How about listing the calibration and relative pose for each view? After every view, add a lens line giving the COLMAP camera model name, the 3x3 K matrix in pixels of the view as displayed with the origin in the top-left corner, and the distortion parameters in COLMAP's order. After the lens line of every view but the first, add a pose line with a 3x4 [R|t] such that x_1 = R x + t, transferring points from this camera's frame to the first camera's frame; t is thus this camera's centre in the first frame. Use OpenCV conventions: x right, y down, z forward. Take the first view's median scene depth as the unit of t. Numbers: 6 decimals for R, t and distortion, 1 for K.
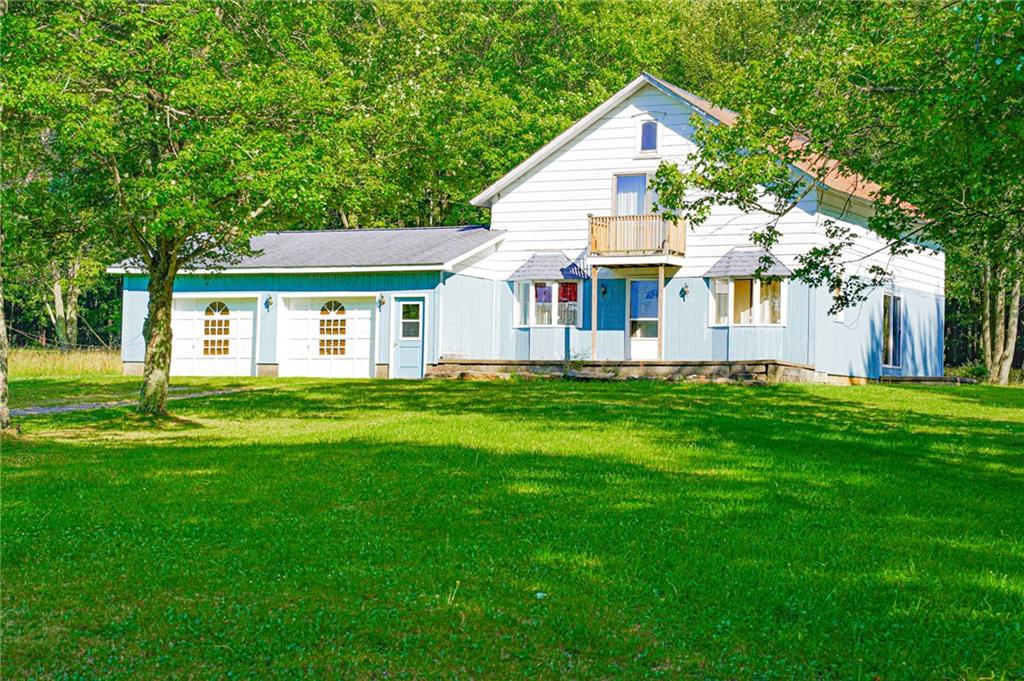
lens RADIAL K [[2104.7, 0, 514.2], [0, 2104.7, 337.6], [0, 0, 1]] dist [0.287856, 0.000000]
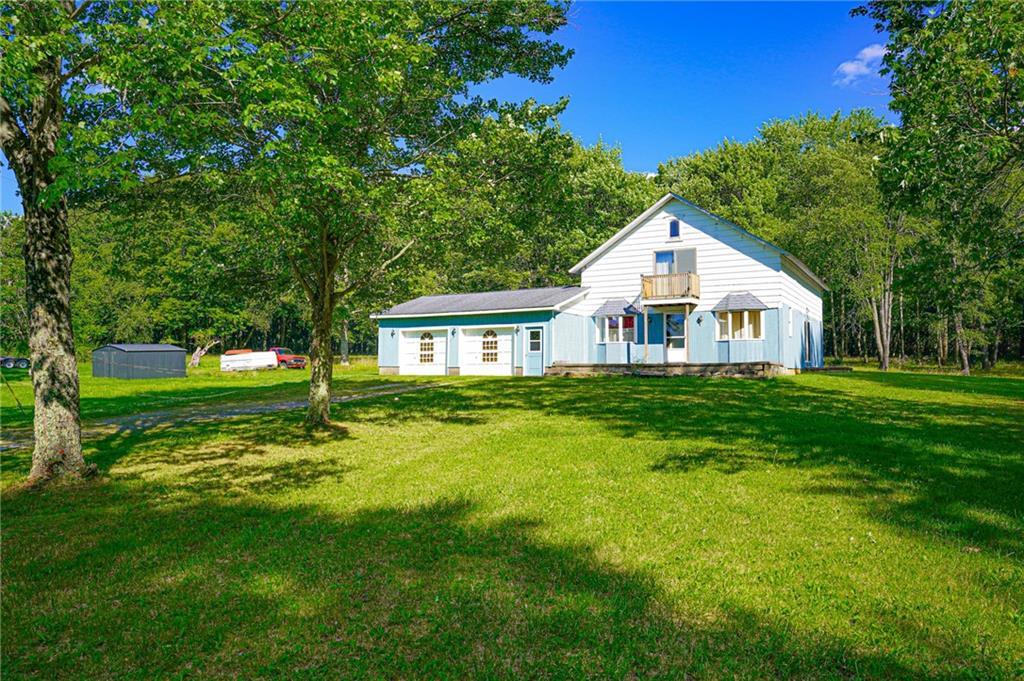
lens RADIAL K [[682.0, 0, 516.3], [0, 682.0, 333.8], [0, 0, 1]] dist [-0.007430, -0.000090]
pose [[0.995870, -0.020806, -0.088369, -0.015815], [0.019117, 0.999619, -0.019913, -0.003072], [0.088750, 0.018141, 0.995889, 0.452038]]
